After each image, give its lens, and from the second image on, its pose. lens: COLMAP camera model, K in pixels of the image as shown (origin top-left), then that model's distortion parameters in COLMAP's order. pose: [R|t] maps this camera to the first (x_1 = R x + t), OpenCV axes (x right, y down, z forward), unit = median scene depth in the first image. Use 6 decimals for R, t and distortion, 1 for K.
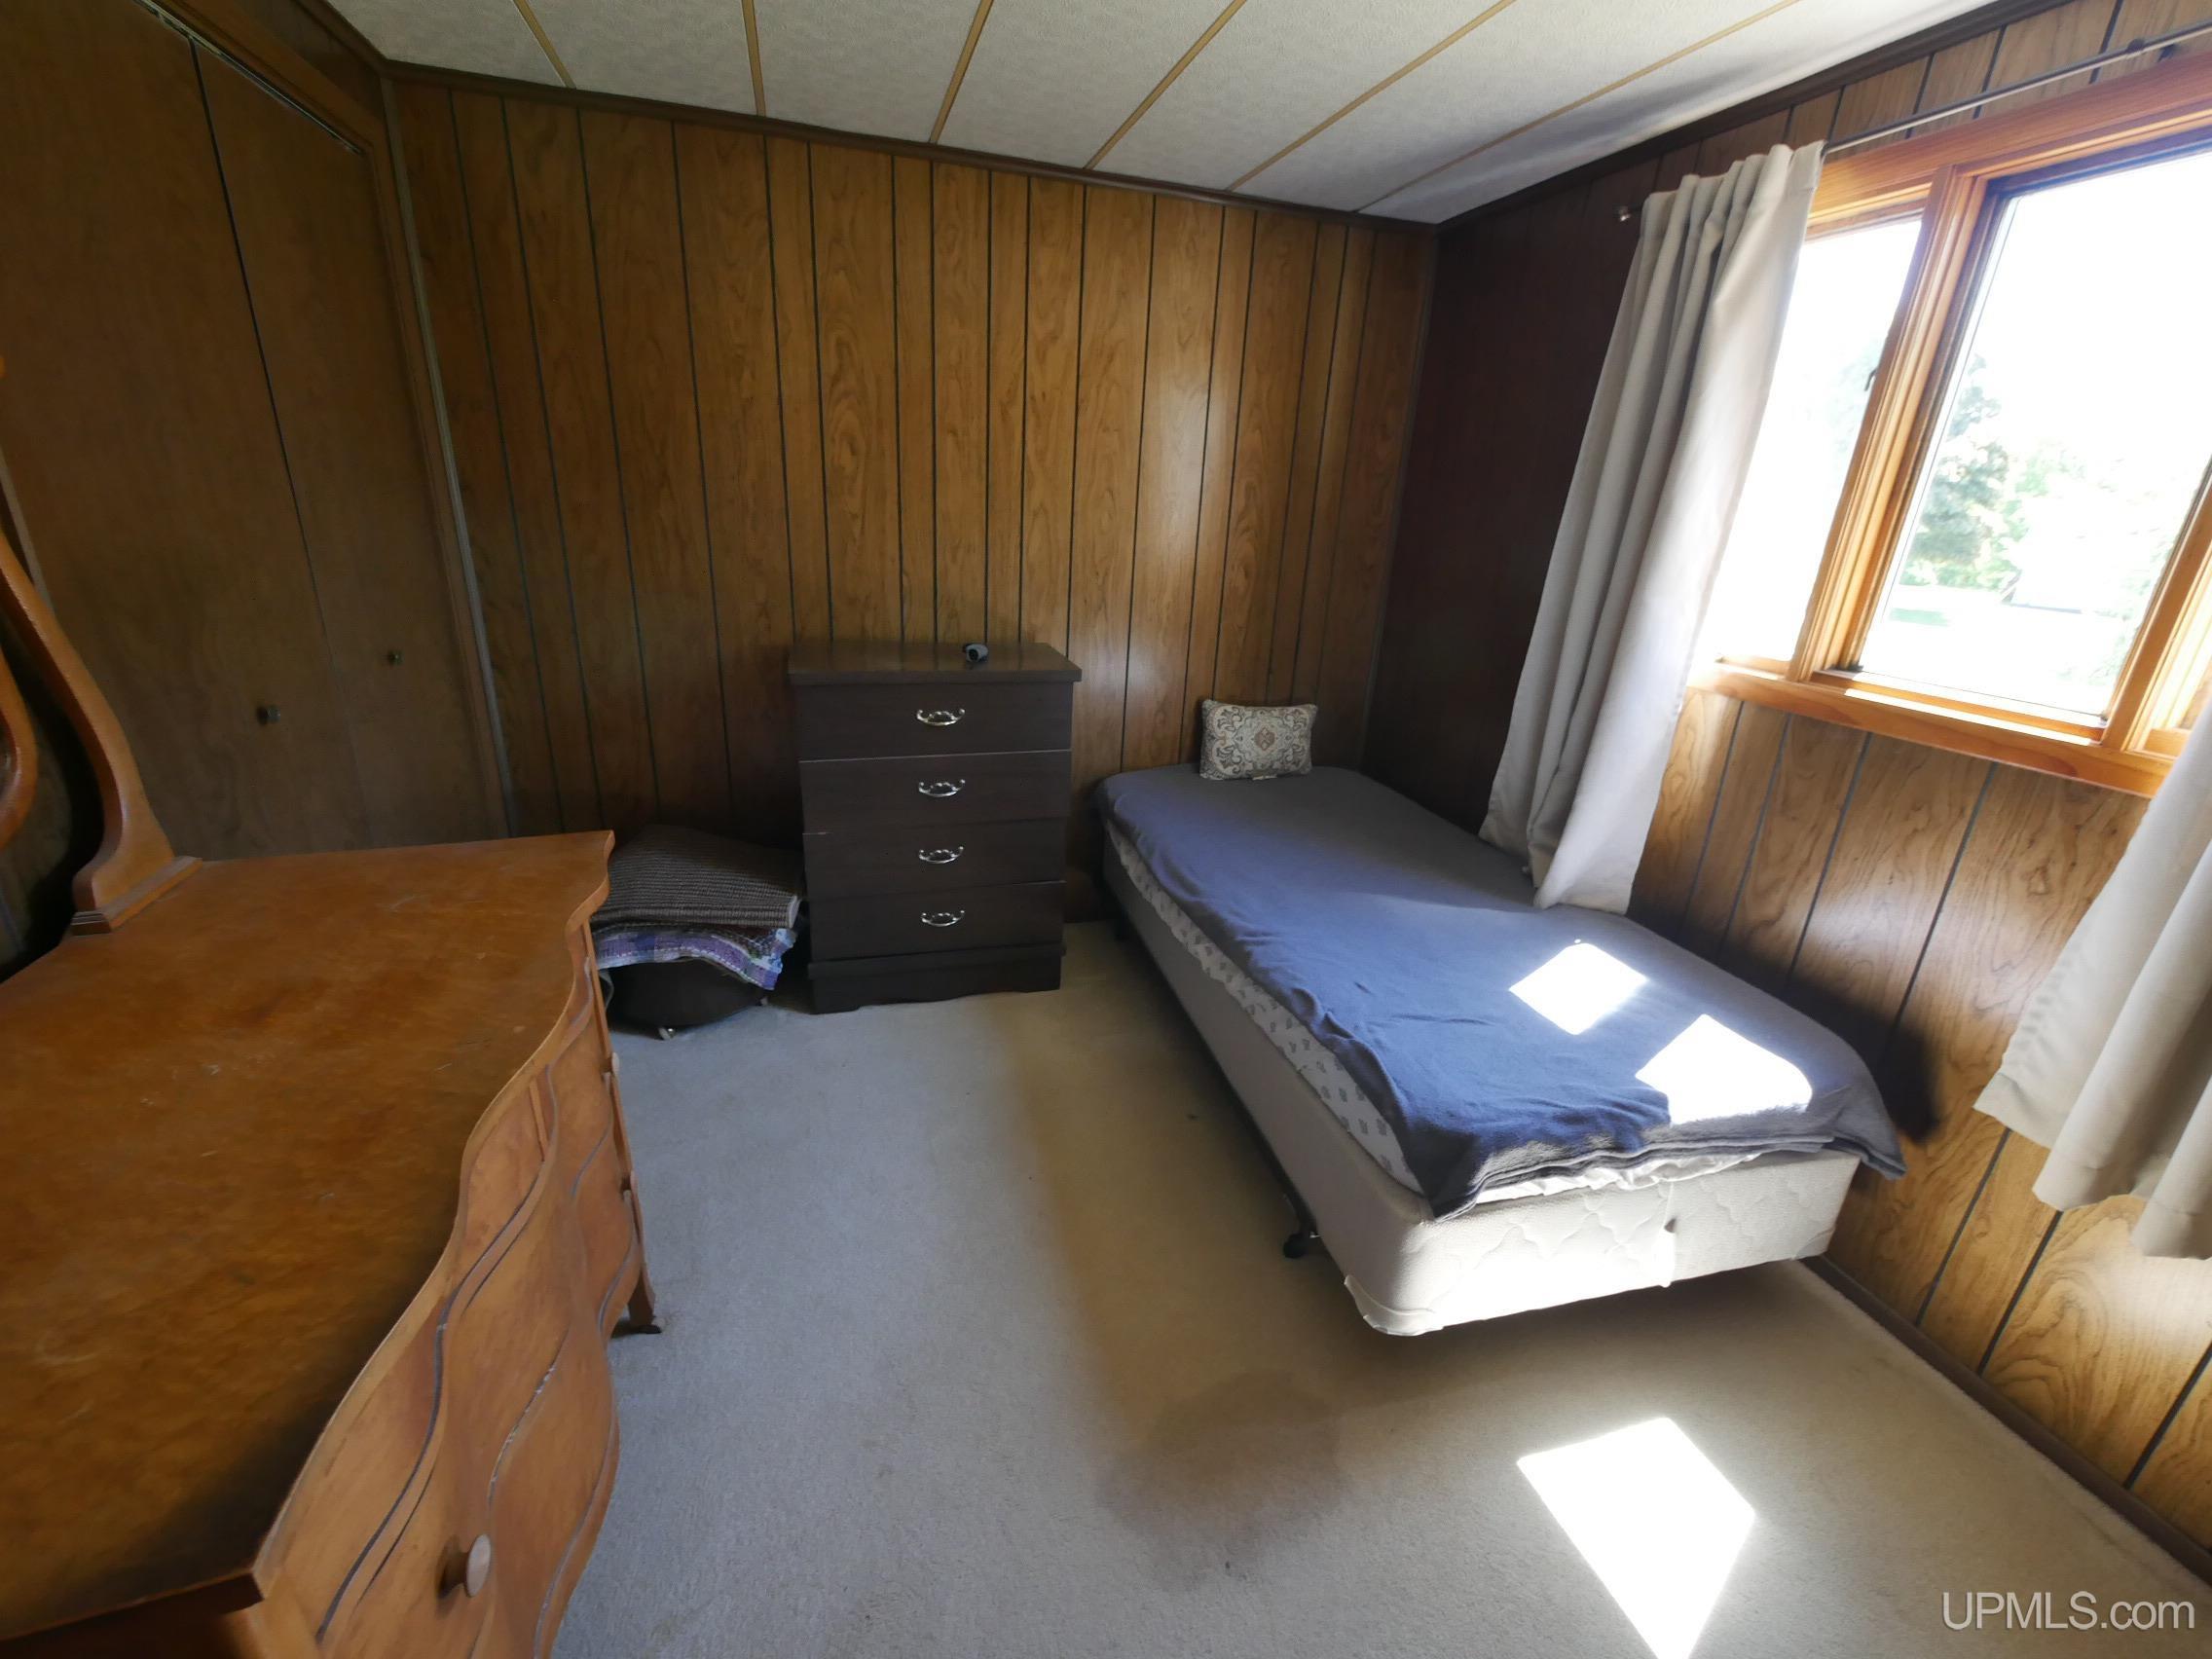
lens RADIAL K [[914.6, 0, 1103.1], [0, 914.6, 815.6], [0, 0, 1]] dist [-0.003881, 0.000064]
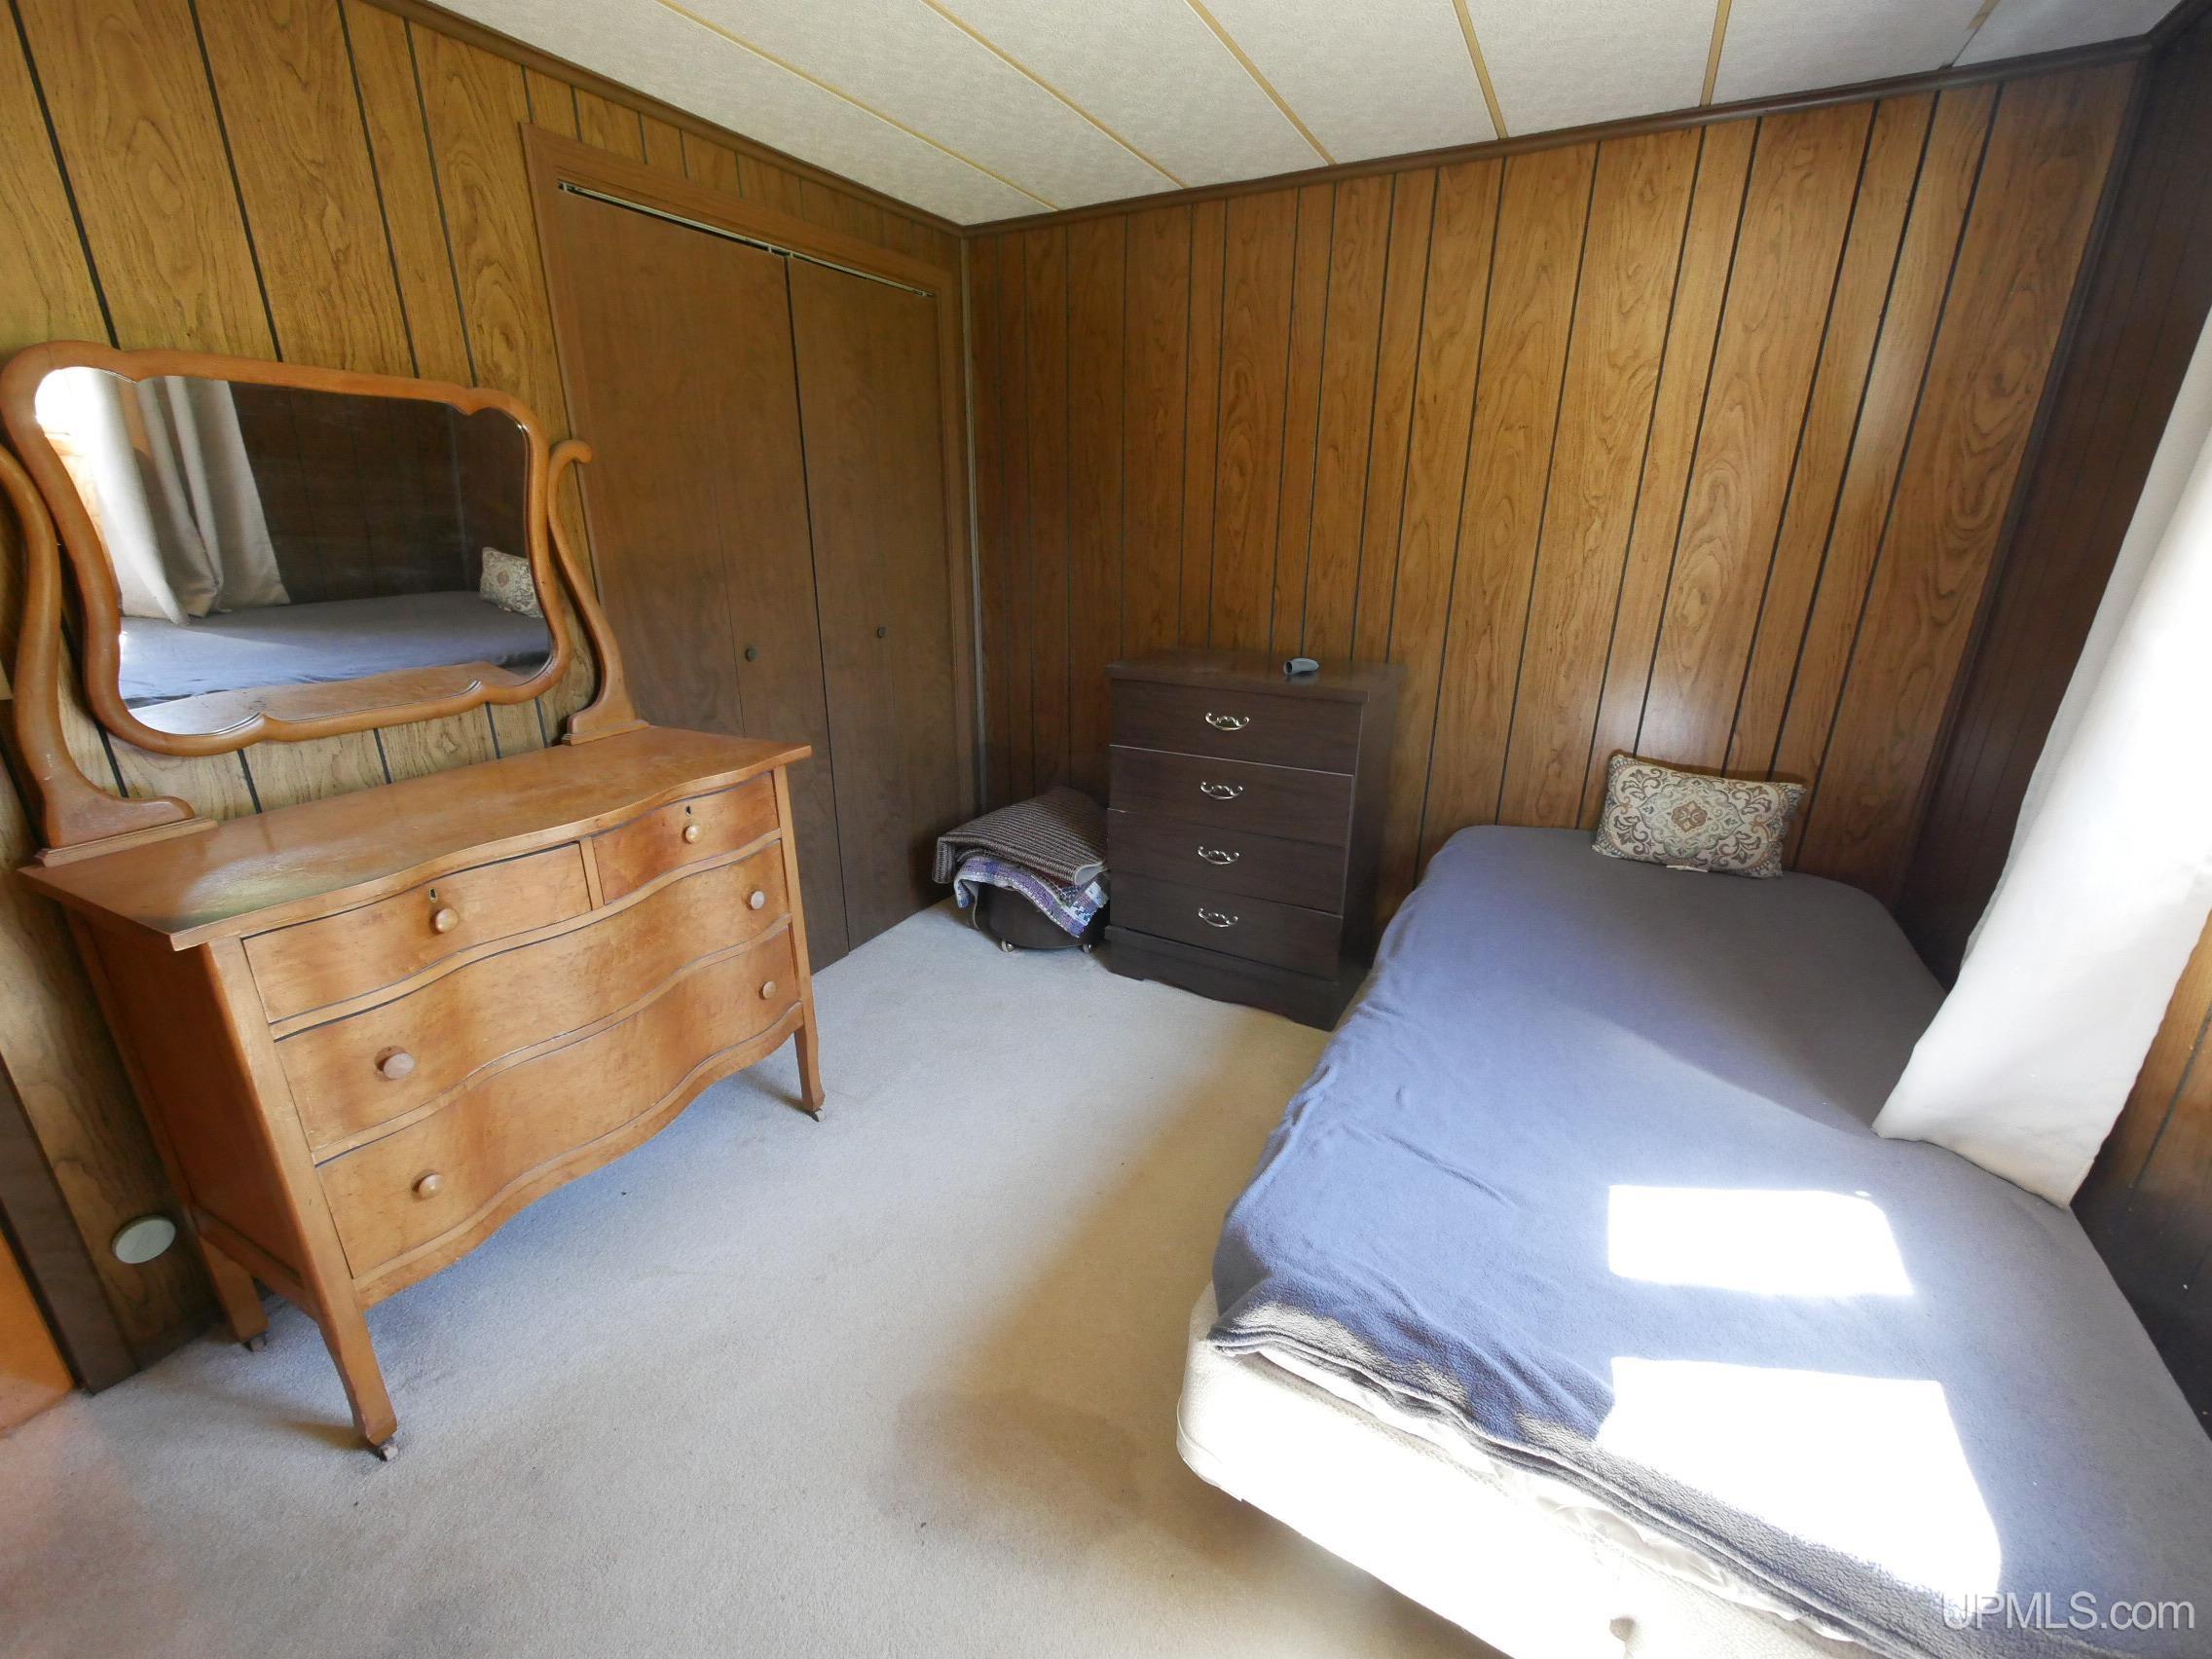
lens RADIAL K [[914.6, 0, 1103.1], [0, 914.6, 815.6], [0, 0, 1]] dist [-0.003881, 0.000064]
pose [[0.702371, 0.184690, -0.687433, 0.419940], [-0.210575, 0.976438, 0.047185, -0.022307], [0.679951, 0.111615, 0.724713, 0.155603]]
